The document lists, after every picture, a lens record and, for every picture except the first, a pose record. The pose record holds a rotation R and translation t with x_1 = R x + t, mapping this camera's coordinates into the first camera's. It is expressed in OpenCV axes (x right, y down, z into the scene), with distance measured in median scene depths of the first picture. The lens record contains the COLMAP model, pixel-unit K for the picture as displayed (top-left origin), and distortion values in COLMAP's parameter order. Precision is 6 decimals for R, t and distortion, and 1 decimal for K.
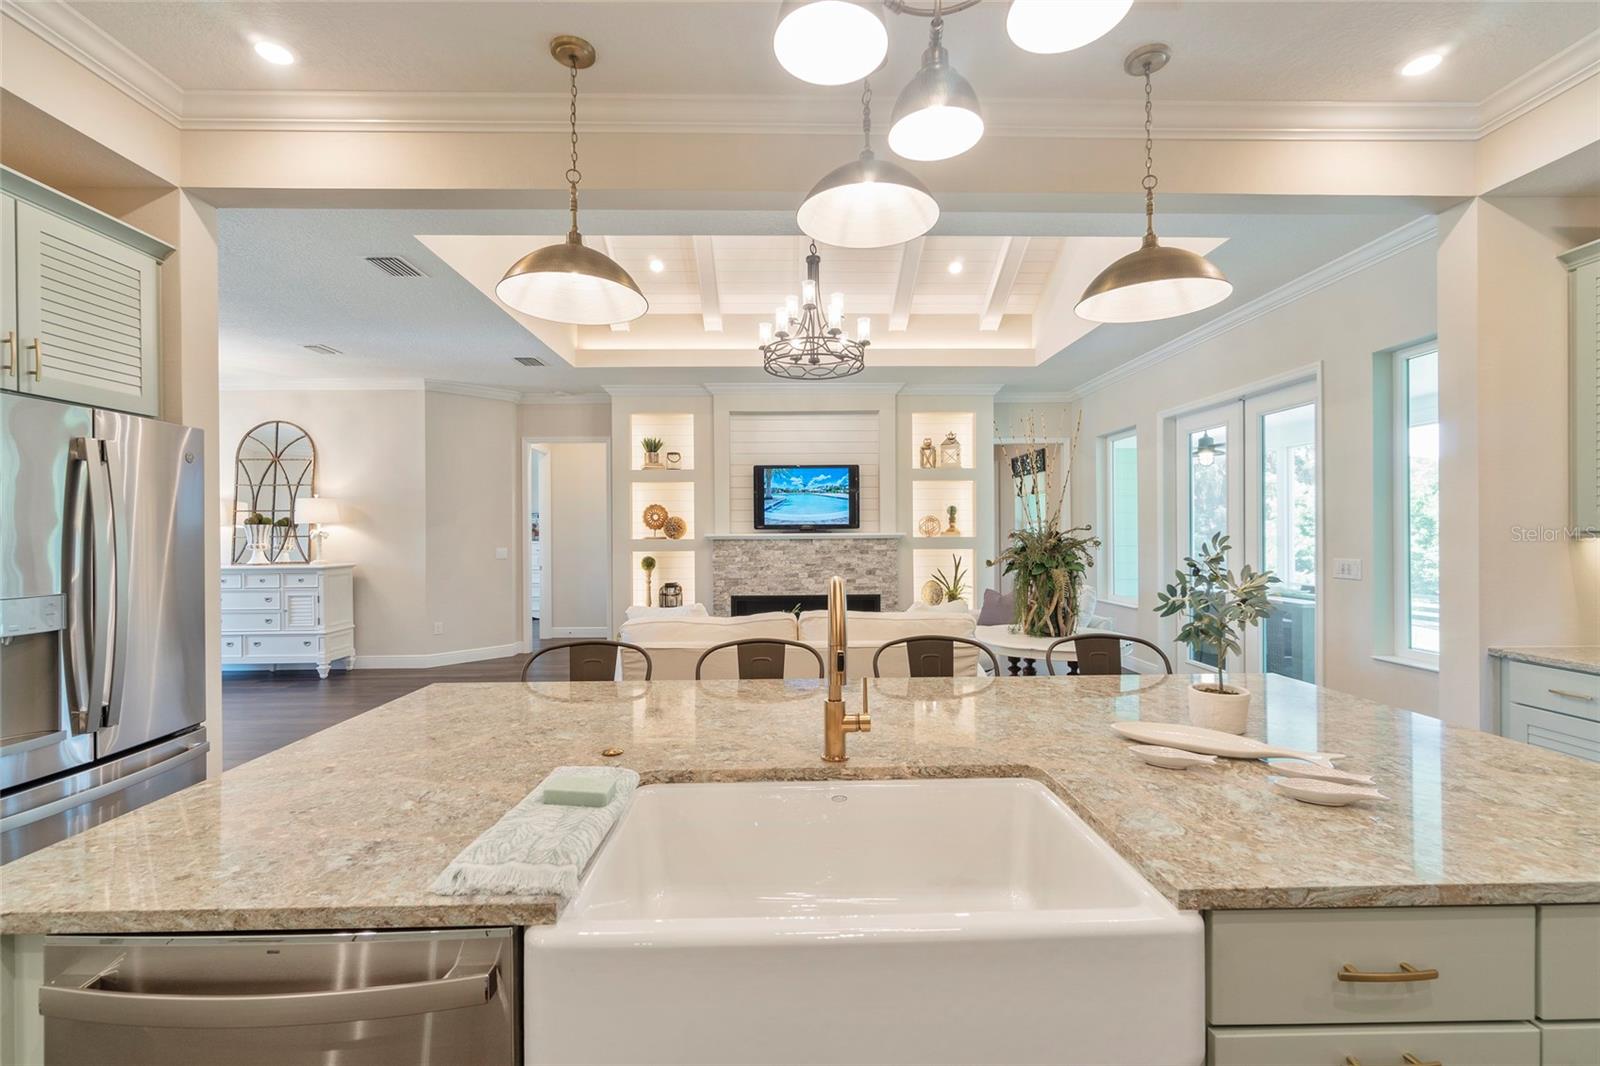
lens RADIAL K [[694.1, 0, 797.1], [0, 694.1, 536.5], [0, 0, 1]] dist [-0.000375, 0.000254]
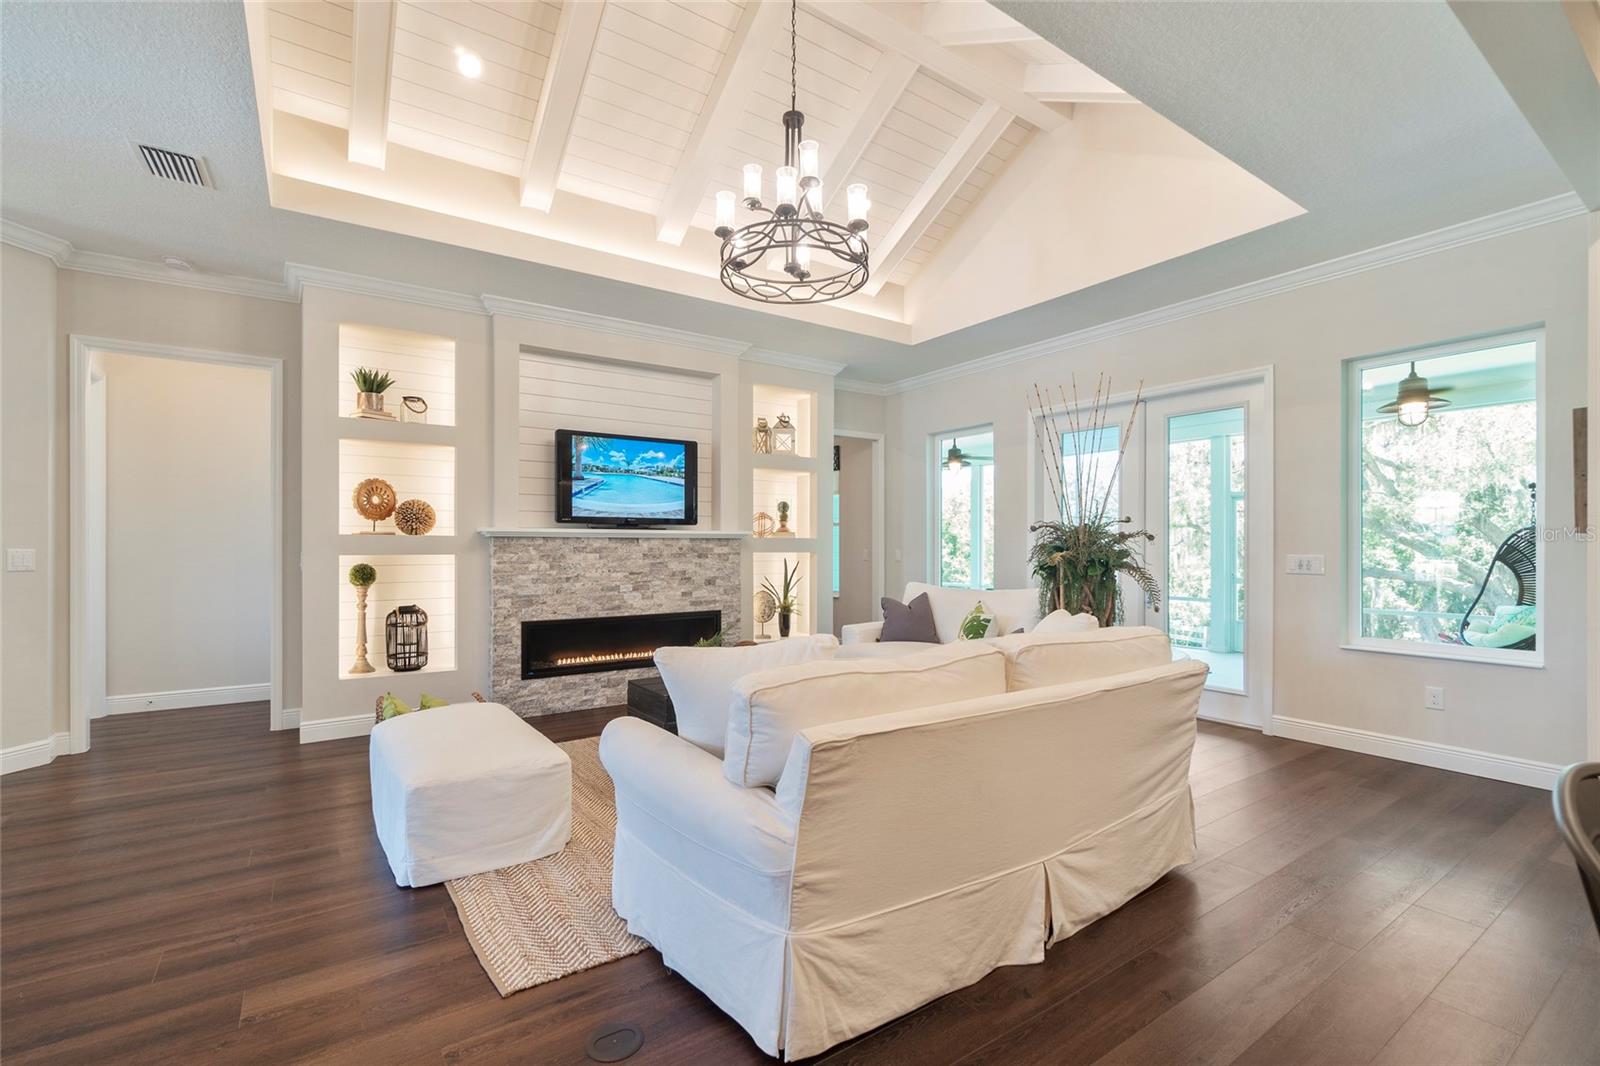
lens RADIAL K [[699.0, 0, 794.8], [0, 699.0, 548.2], [0, 0, 1]] dist [-0.002141, 0.000118]
pose [[0.843210, 0.005081, 0.537560, -0.232974], [-0.003523, 0.999986, -0.003925, 0.016604], [-0.537573, 0.001416, 0.843216, 0.292826]]
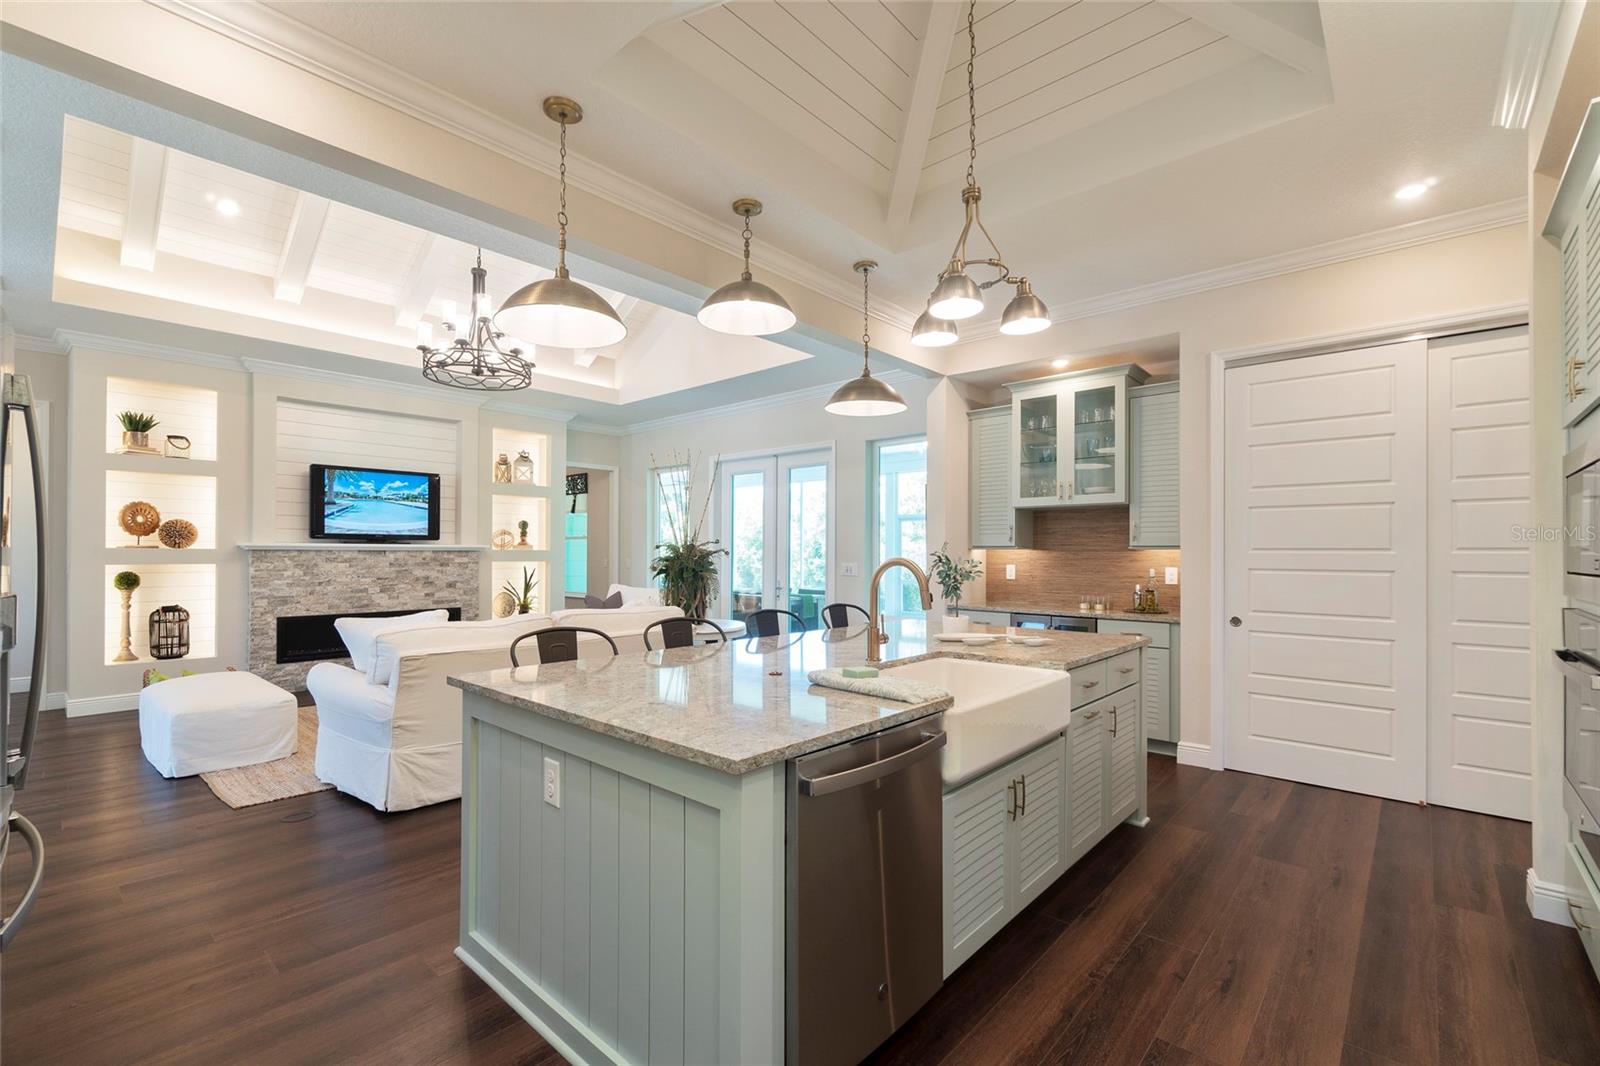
lens RADIAL K [[688.5, 0, 788.0], [0, 688.5, 550.8], [0, 0, 1]] dist [-0.003087, 0.000402]
pose [[0.697902, 0.010721, 0.716113, -0.257010], [-0.005113, 0.999937, -0.009988, 0.010479], [-0.716175, 0.003309, 0.697912, -0.015795]]
